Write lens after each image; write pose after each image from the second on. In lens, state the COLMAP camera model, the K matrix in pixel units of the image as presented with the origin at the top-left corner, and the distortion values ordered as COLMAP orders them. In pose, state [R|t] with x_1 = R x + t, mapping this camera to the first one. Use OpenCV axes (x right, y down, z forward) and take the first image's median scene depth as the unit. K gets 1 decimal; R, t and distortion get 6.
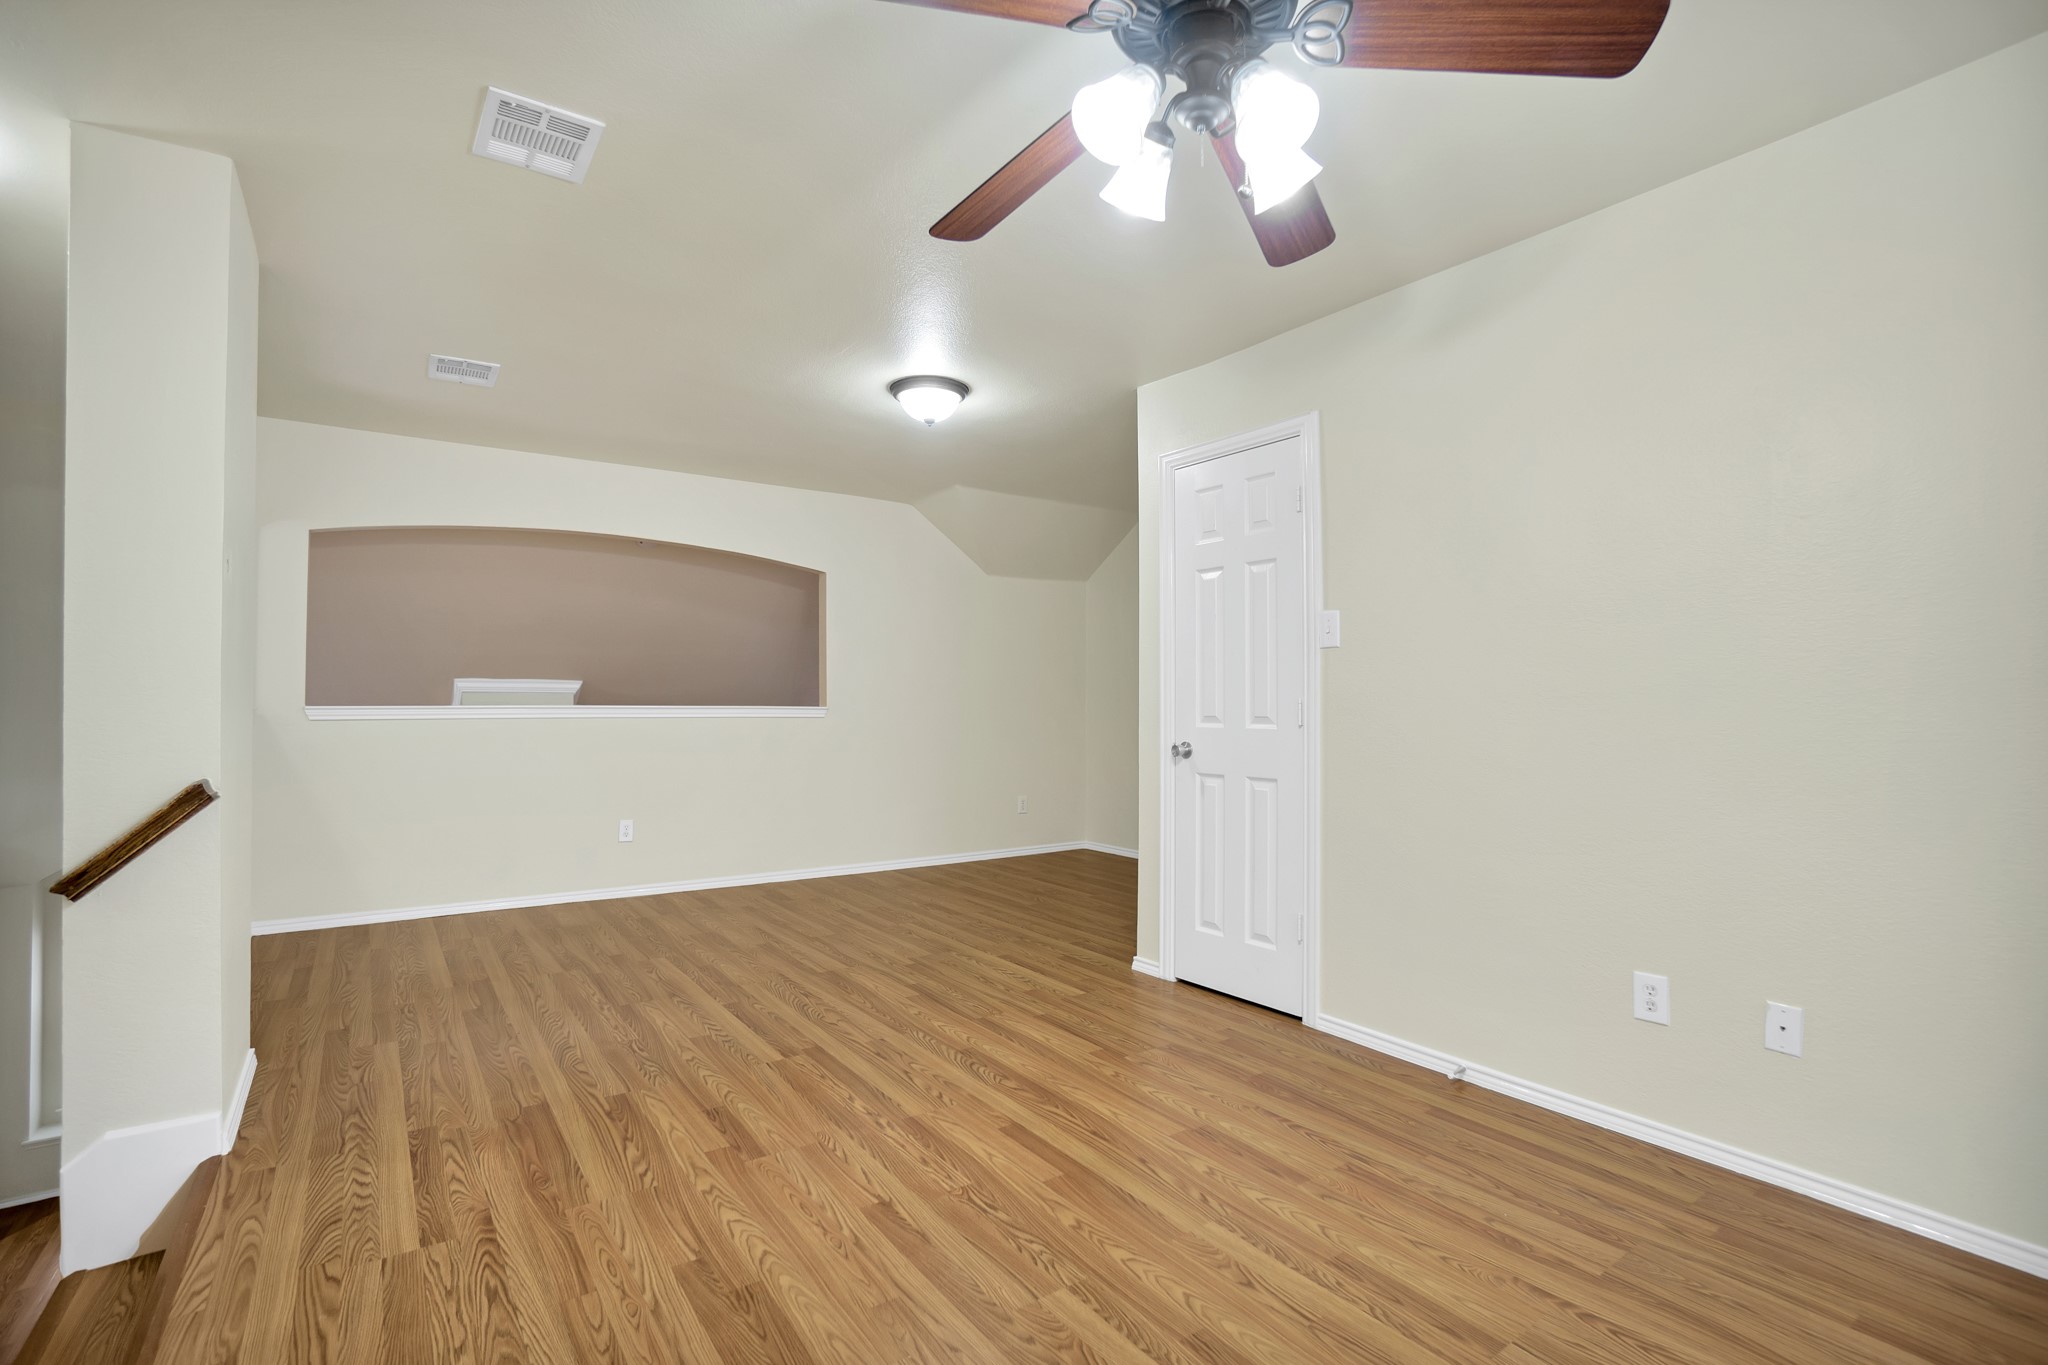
lens RADIAL K [[943.6, 0, 1033.1], [0, 943.6, 689.2], [0, 0, 1]] dist [-0.040902, 0.000277]
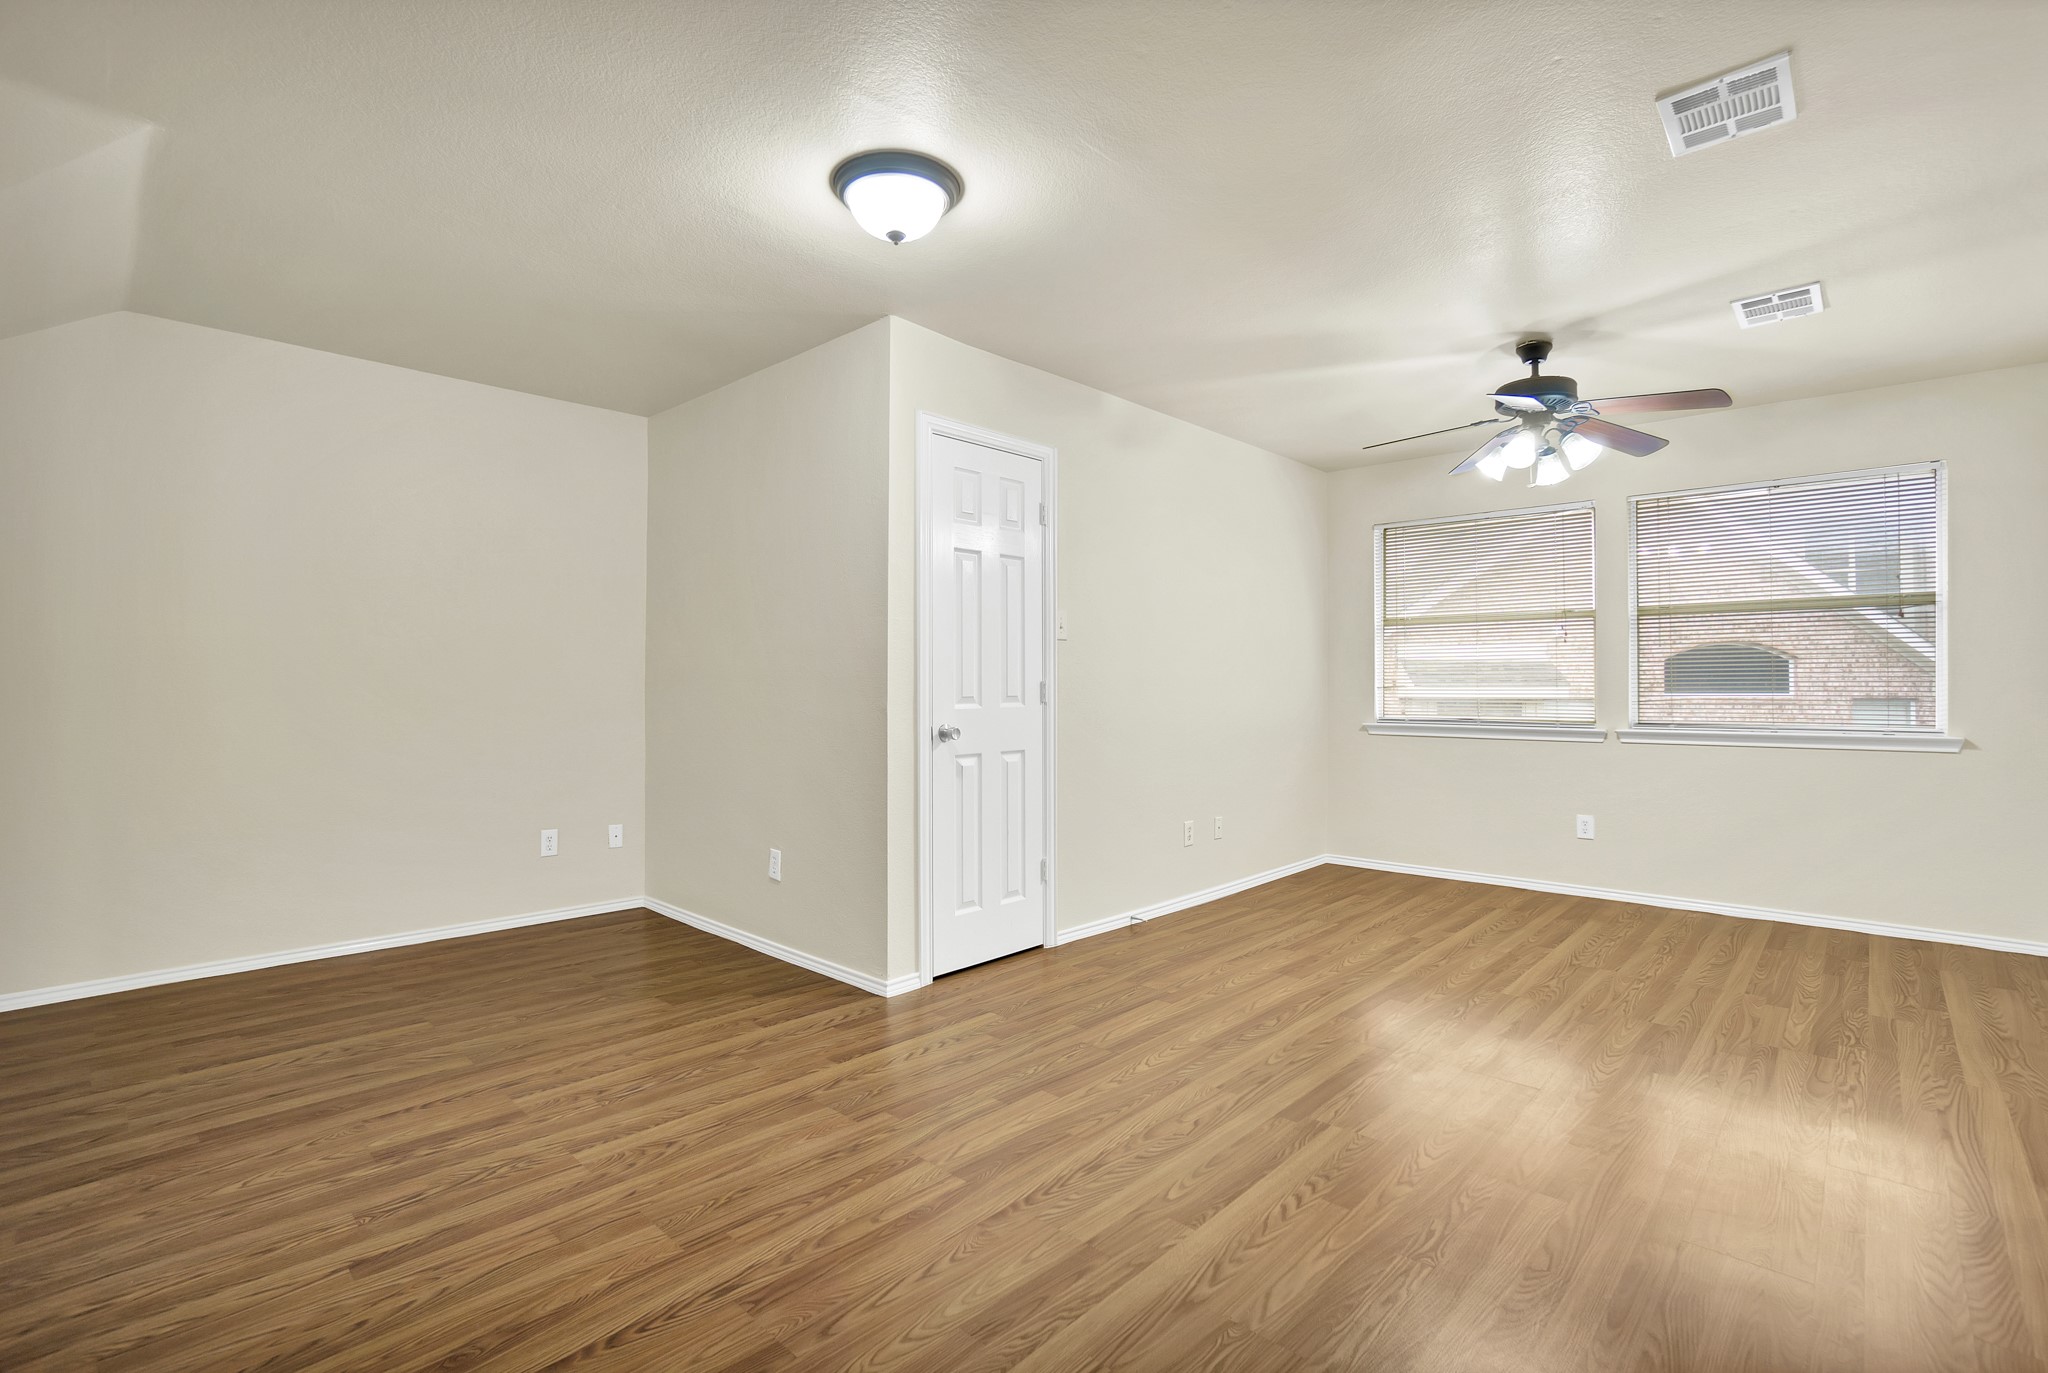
lens RADIAL K [[926.5, 0, 1001.7], [0, 926.5, 670.3], [0, 0, 1]] dist [-0.058527, 0.023105]
pose [[-0.165276, 0.013891, 0.986150, -0.907960], [-0.015023, 0.999749, -0.016600, 0.019314], [-0.986133, -0.017559, -0.165025, 1.292842]]
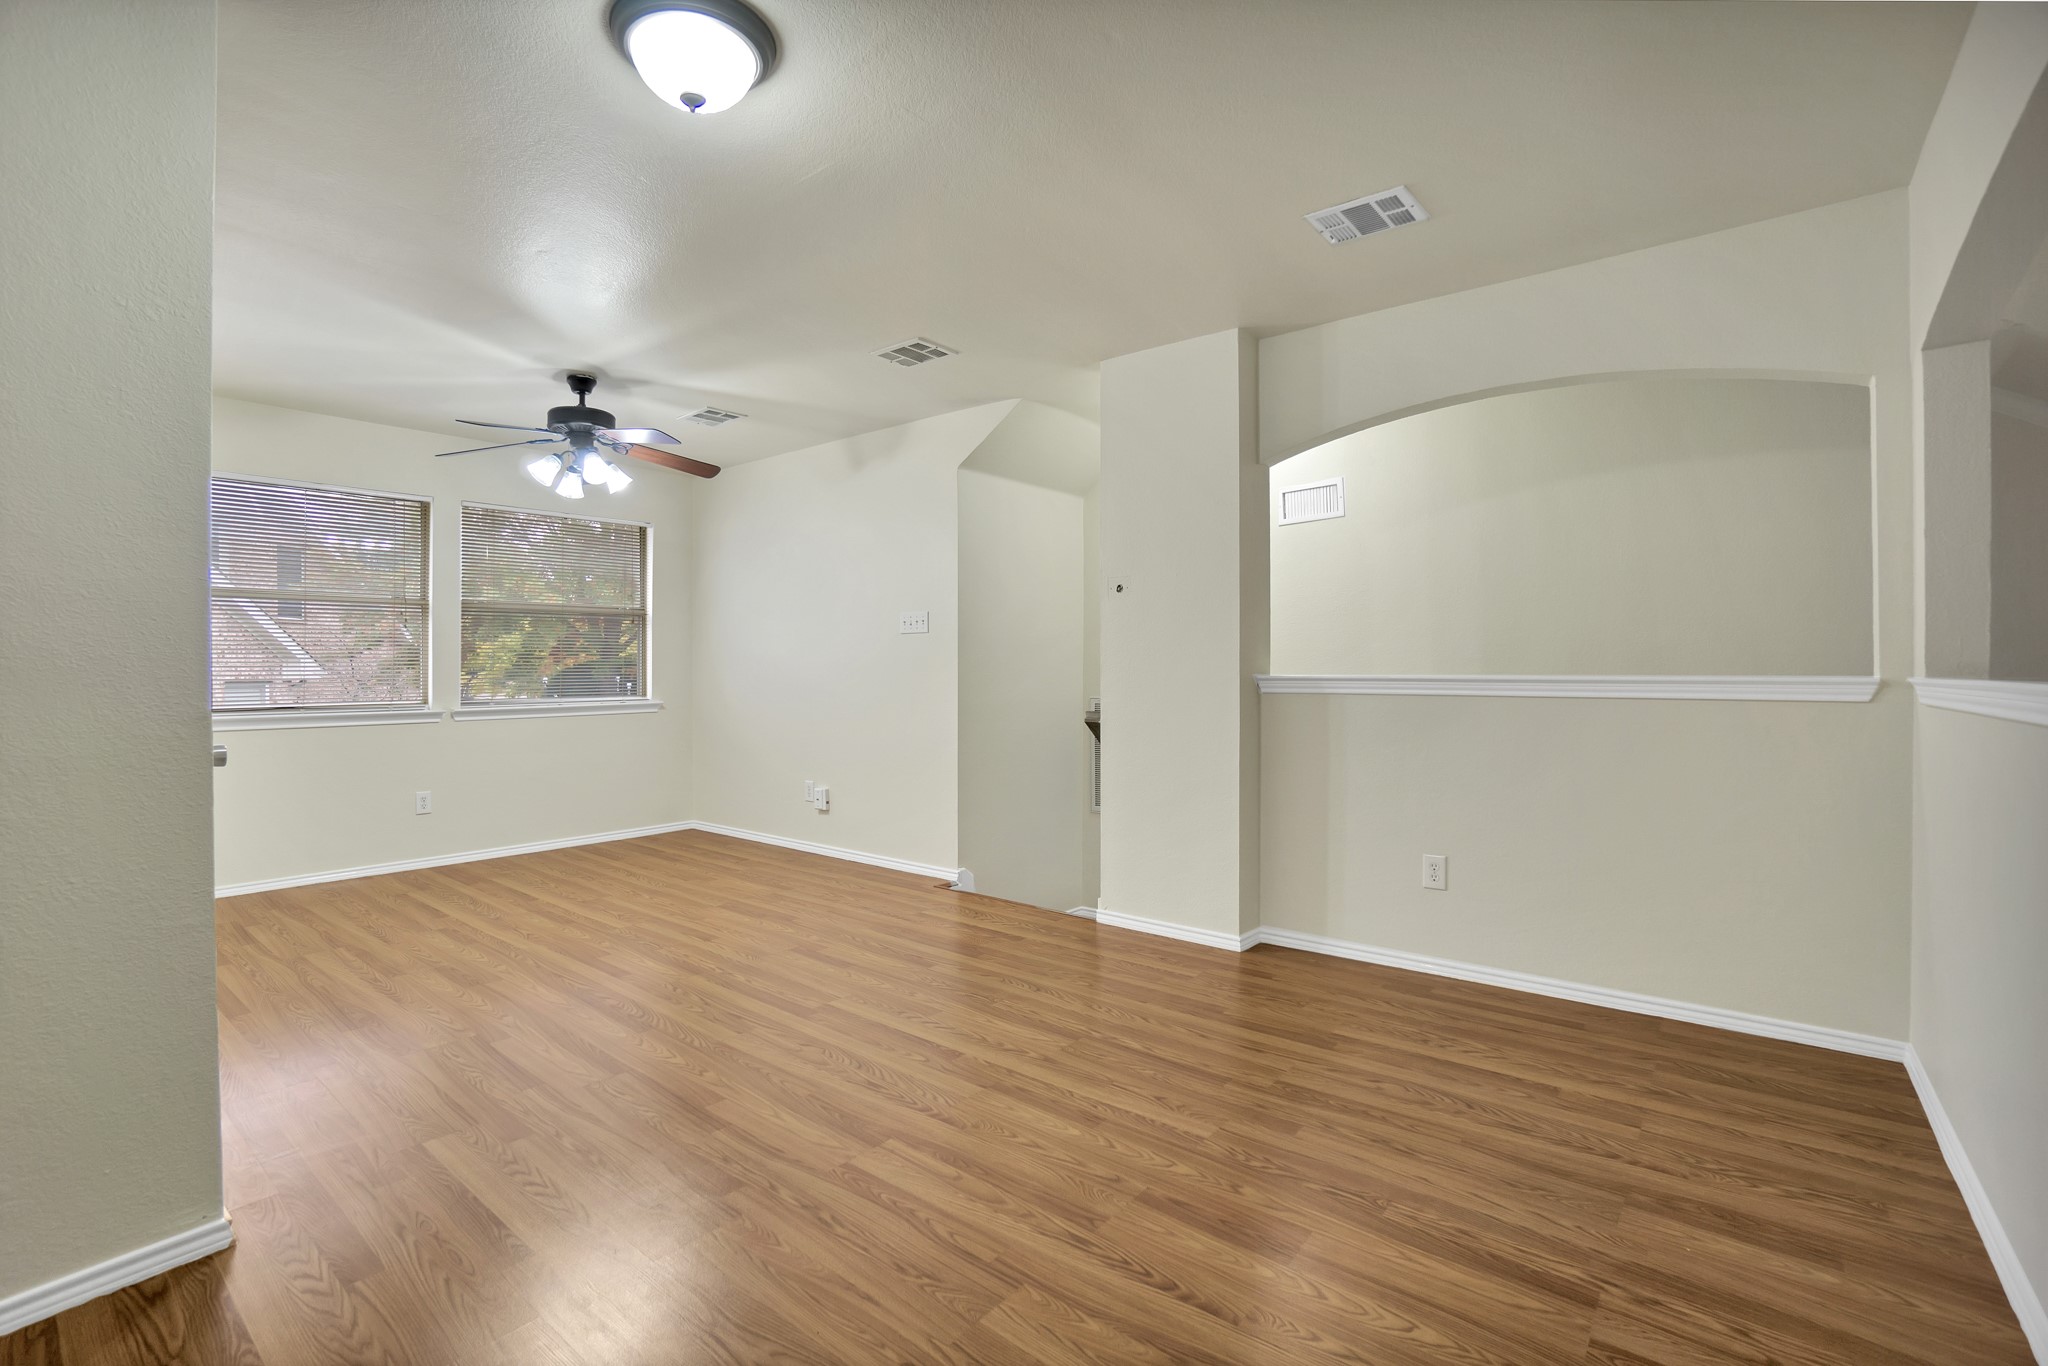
lens RADIAL K [[926.5, 0, 1001.7], [0, 926.5, 666.8], [0, 0, 1]] dist [-0.058527, 0.023105]
pose [[-0.972601, -0.002124, -0.232472, -0.196226], [0.001756, 0.999863, -0.016482, 0.028086], [0.232475, -0.016439, -0.972463, 1.884979]]
